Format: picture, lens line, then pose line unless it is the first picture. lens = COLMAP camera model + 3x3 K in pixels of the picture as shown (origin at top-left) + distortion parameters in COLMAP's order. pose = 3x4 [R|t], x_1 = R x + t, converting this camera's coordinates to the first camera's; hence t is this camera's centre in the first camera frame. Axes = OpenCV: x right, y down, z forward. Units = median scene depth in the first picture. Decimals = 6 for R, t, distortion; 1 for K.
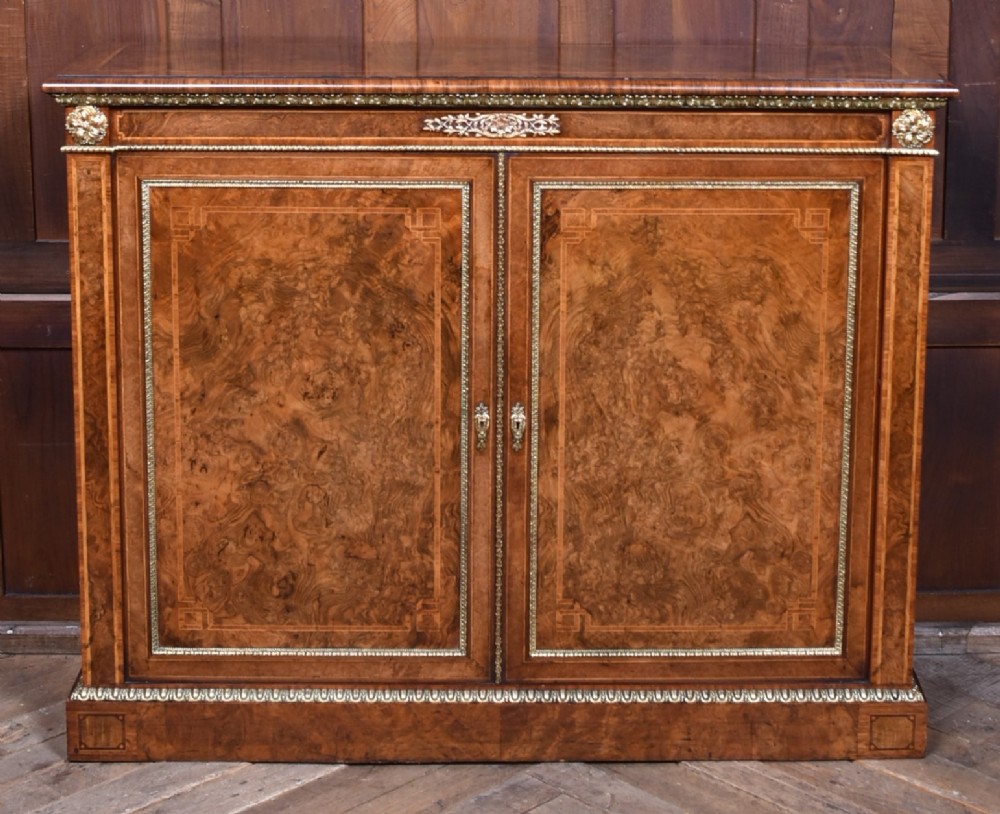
lens RADIAL K [[2262.5, 0, 537.9], [0, 2262.5, 162.9], [0, 0, 1]] dist [-0.040585, 0.000000]
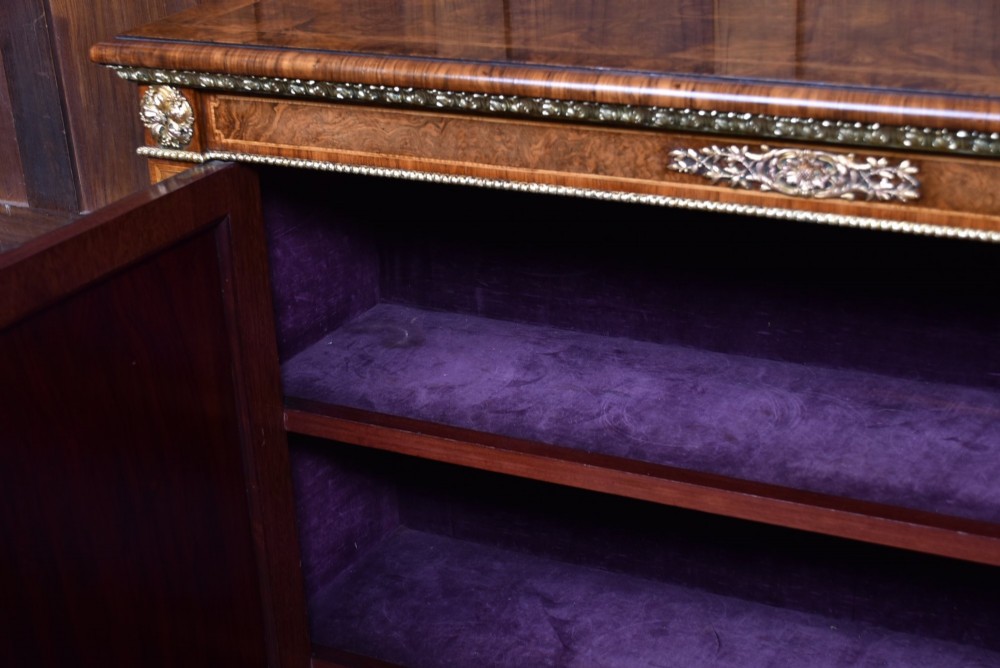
lens RADIAL K [[1799.0, 0, 492.7], [0, 1799.0, 362.0], [0, 0, 1]] dist [-0.013827, 0.000000]
pose [[0.867606, 0.138049, -0.477705, 0.123611], [-0.030717, 0.973734, 0.225605, -0.064961], [0.496303, -0.181063, 0.849058, 0.608700]]
